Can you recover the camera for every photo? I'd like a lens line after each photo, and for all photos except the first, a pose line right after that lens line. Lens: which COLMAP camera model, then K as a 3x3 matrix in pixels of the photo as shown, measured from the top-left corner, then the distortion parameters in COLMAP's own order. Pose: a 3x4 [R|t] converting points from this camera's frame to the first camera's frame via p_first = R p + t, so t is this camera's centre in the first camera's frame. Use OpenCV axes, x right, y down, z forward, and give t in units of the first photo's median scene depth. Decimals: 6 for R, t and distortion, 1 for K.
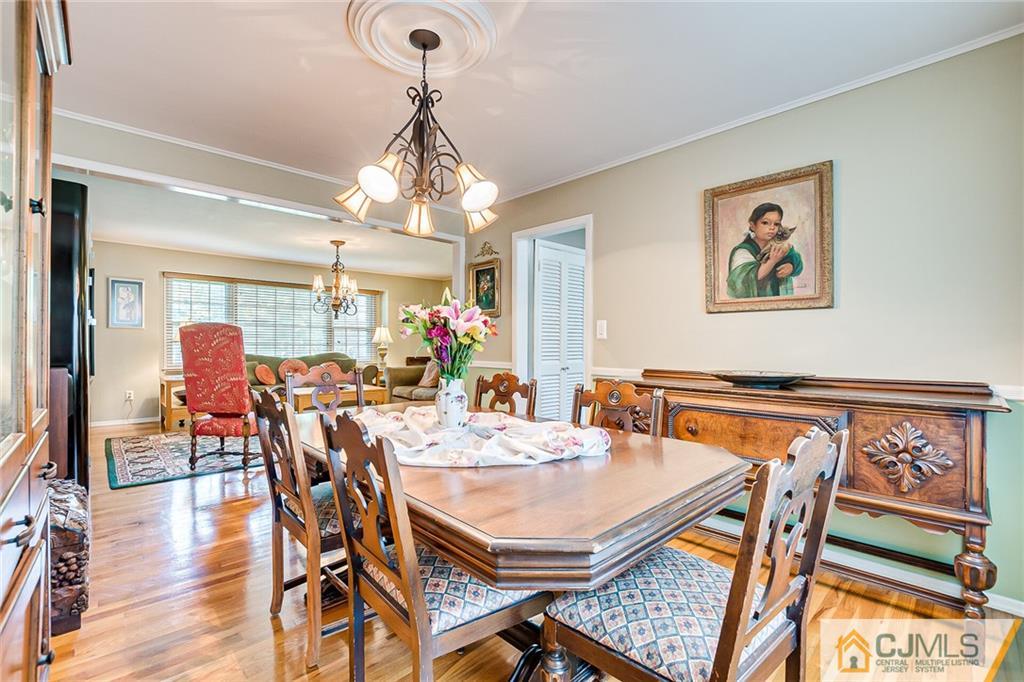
lens RADIAL K [[450.7, 0, 506.0], [0, 450.7, 347.7], [0, 0, 1]] dist [-0.020918, 0.001783]
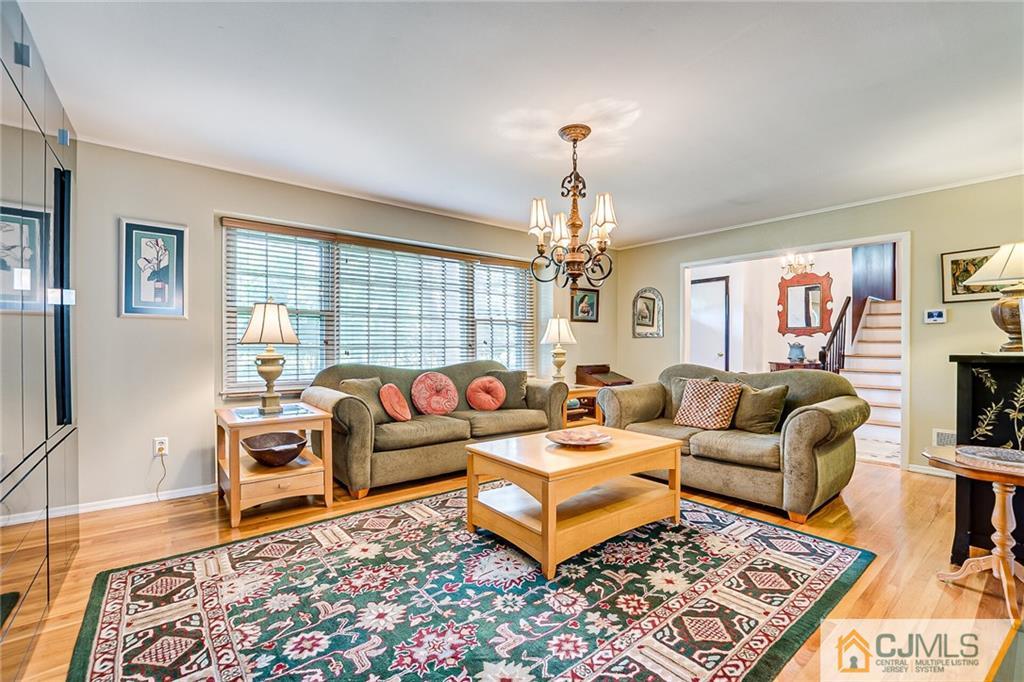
lens RADIAL K [[450.7, 0, 509.0], [0, 450.7, 346.6], [0, 0, 1]] dist [-0.020918, 0.001783]
pose [[0.997120, -0.004843, -0.075686, -0.701069], [0.004613, 0.999984, -0.003209, -0.012708], [0.075700, 0.002851, 0.997127, 0.893734]]
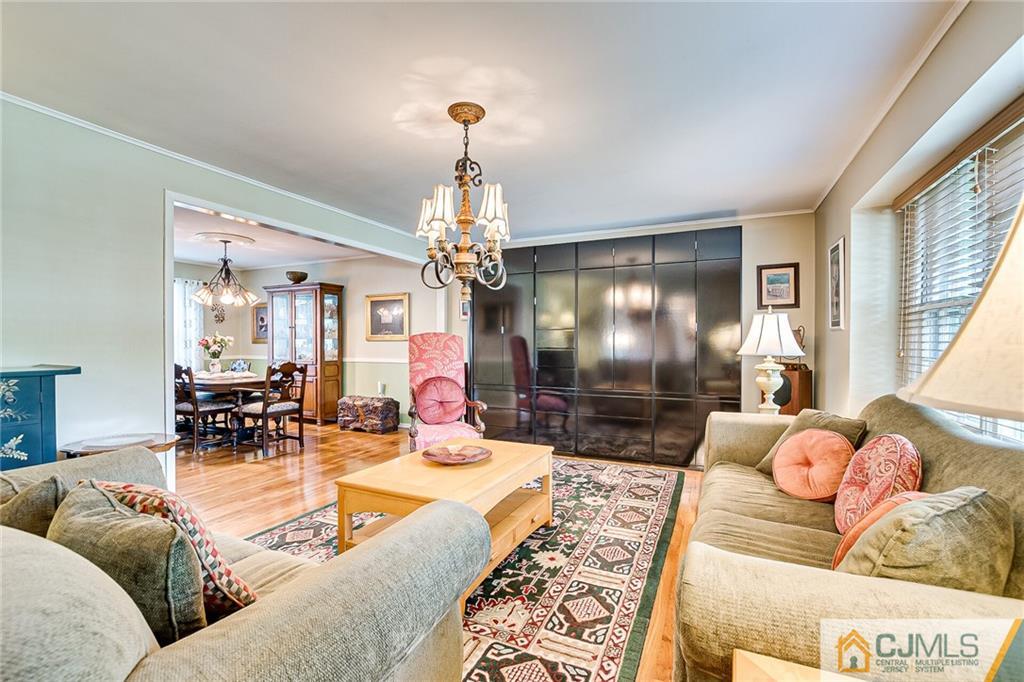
lens RADIAL K [[450.7, 0, 512.1], [0, 450.7, 349.2], [0, 0, 1]] dist [-0.020918, 0.001783]
pose [[-0.926151, -0.004803, -0.377121, -0.442012], [-0.012777, 0.999745, 0.018645, -0.044628], [0.376935, 0.022087, -0.925976, 2.411904]]
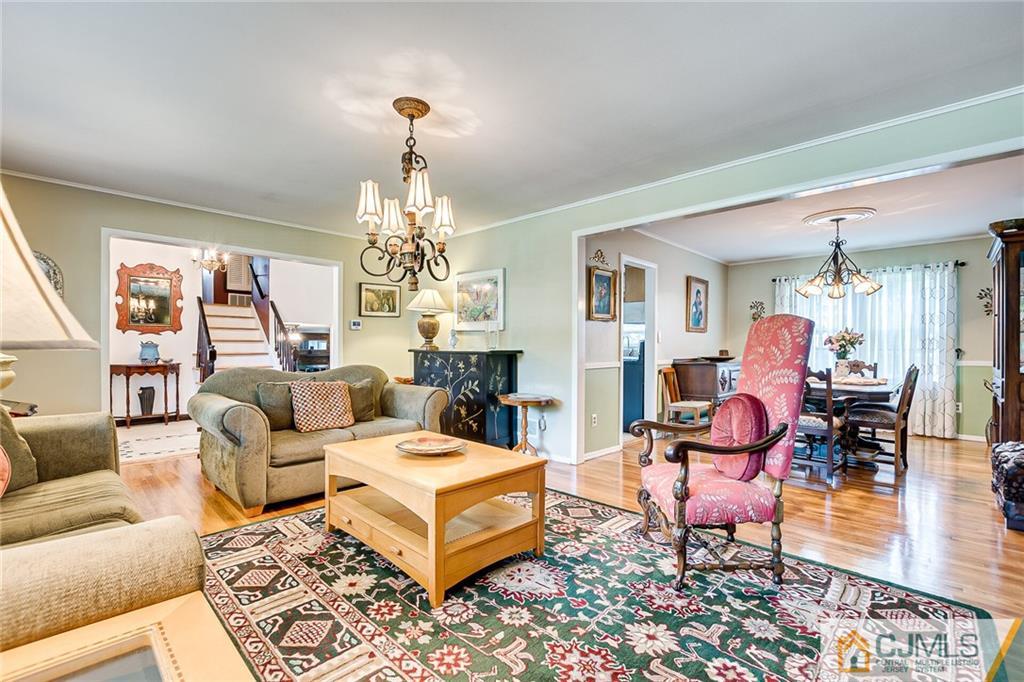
lens RADIAL K [[450.7, 0, 509.1], [0, 450.7, 349.1], [0, 0, 1]] dist [-0.020918, 0.001783]
pose [[-0.045940, -0.017682, 0.998788, -1.381060], [0.002689, 0.999838, 0.017824, -0.026423], [-0.998941, 0.003505, -0.045885, 1.595394]]
